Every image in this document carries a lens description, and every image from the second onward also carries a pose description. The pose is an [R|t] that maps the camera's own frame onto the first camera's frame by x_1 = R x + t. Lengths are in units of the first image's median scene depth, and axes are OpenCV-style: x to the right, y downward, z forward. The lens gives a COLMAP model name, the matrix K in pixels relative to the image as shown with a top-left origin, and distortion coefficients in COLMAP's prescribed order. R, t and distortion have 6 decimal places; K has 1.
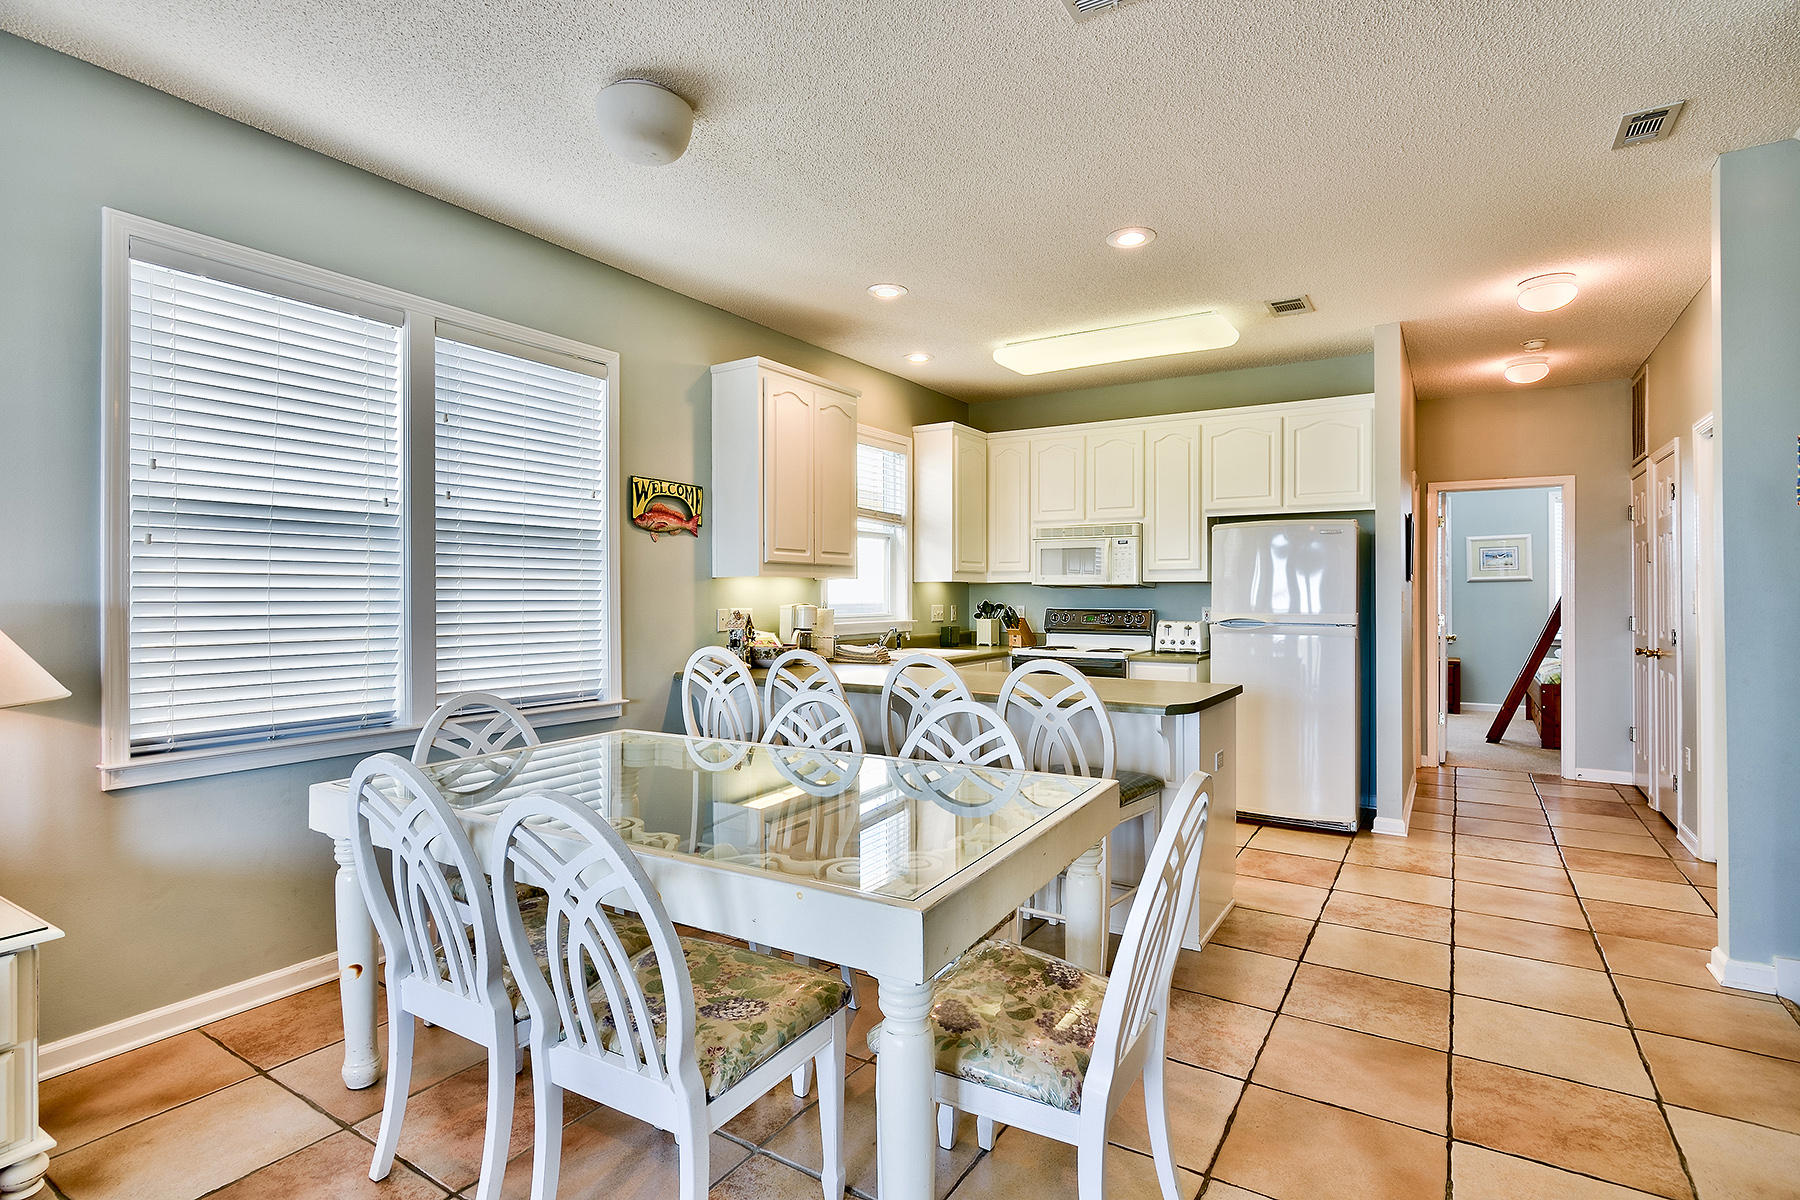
lens RADIAL K [[871.4, 0, 965.1], [0, 871.4, 588.8], [0, 0, 1]] dist [-0.000356, 0.000089]
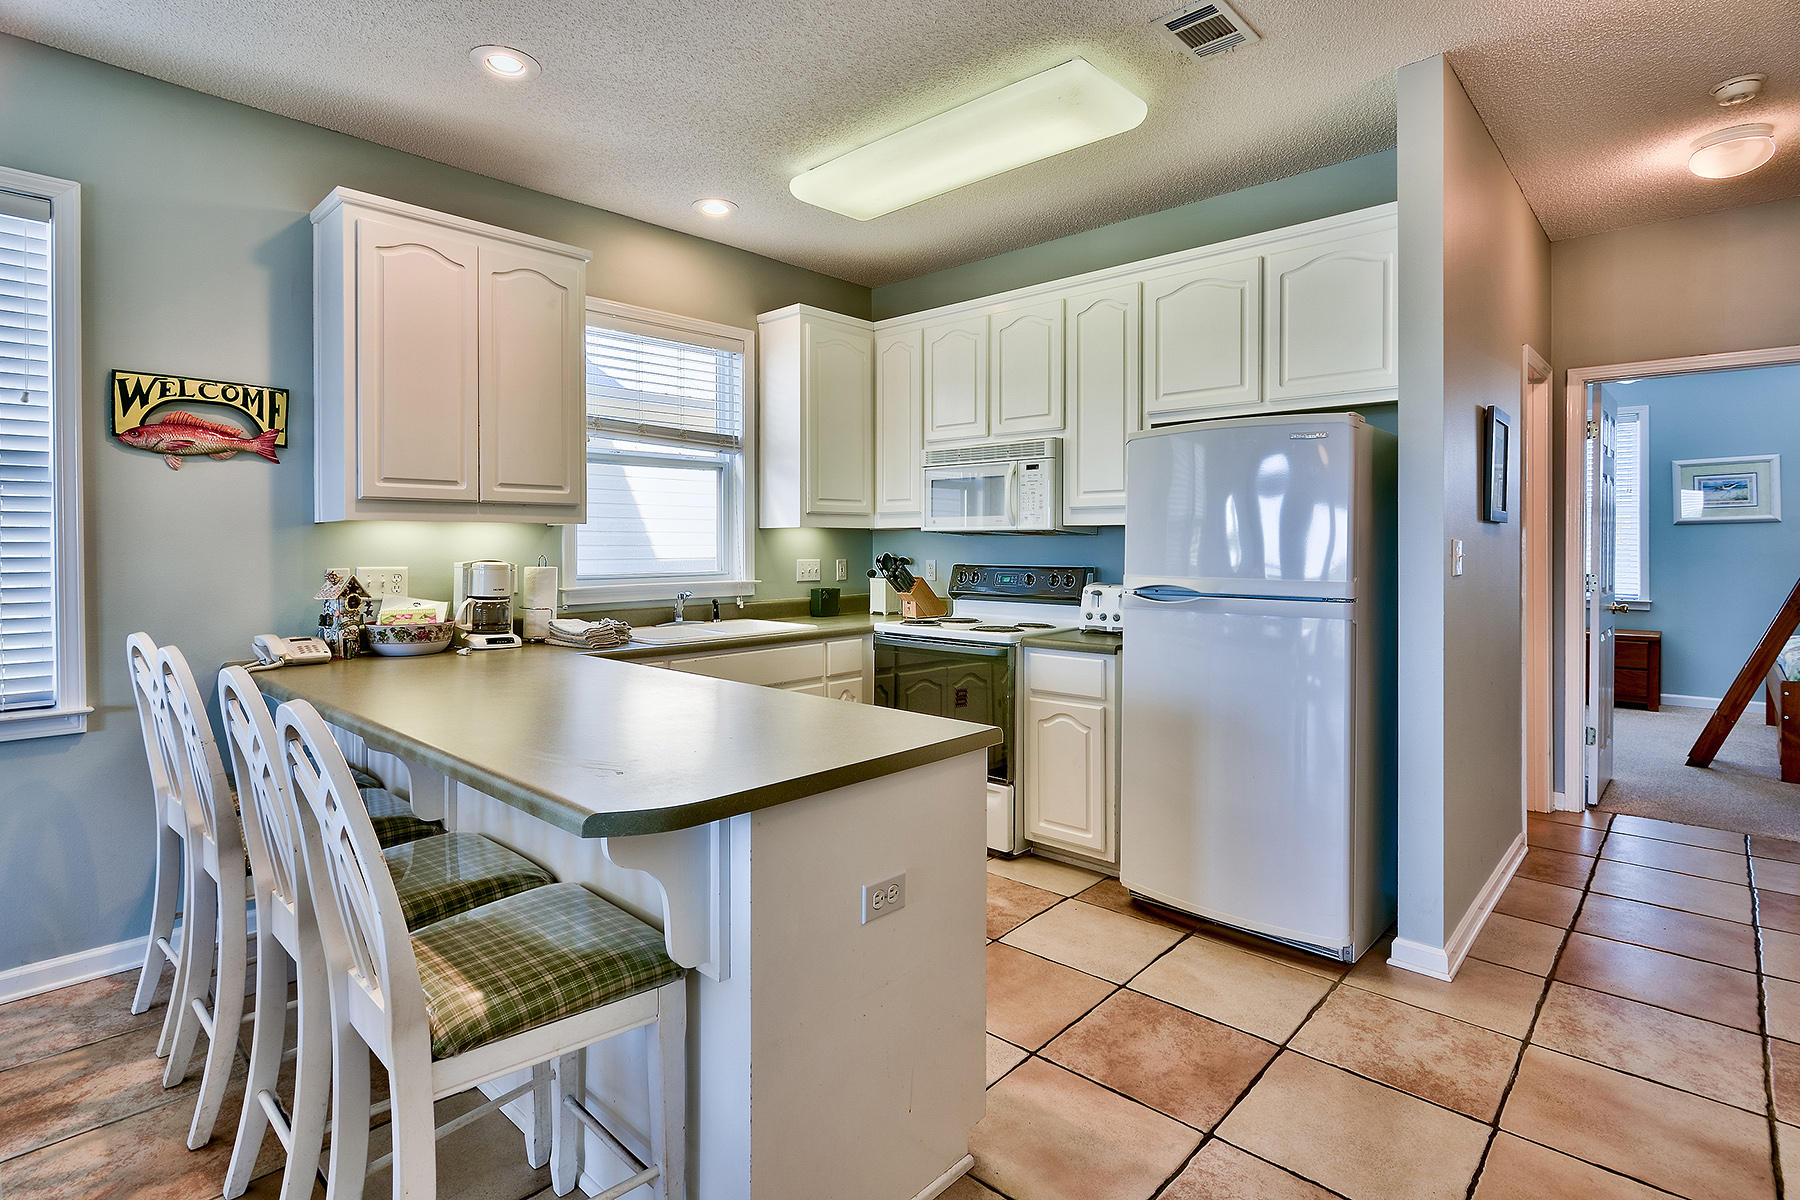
lens RADIAL K [[872.4, 0, 955.5], [0, 872.4, 542.4], [0, 0, 1]] dist [-0.001734, -0.000472]
pose [[0.979133, -0.003009, -0.203200, 0.277359], [0.004332, 0.999972, 0.006067, 0.000422], [0.203176, -0.006821, 0.979119, 0.350915]]
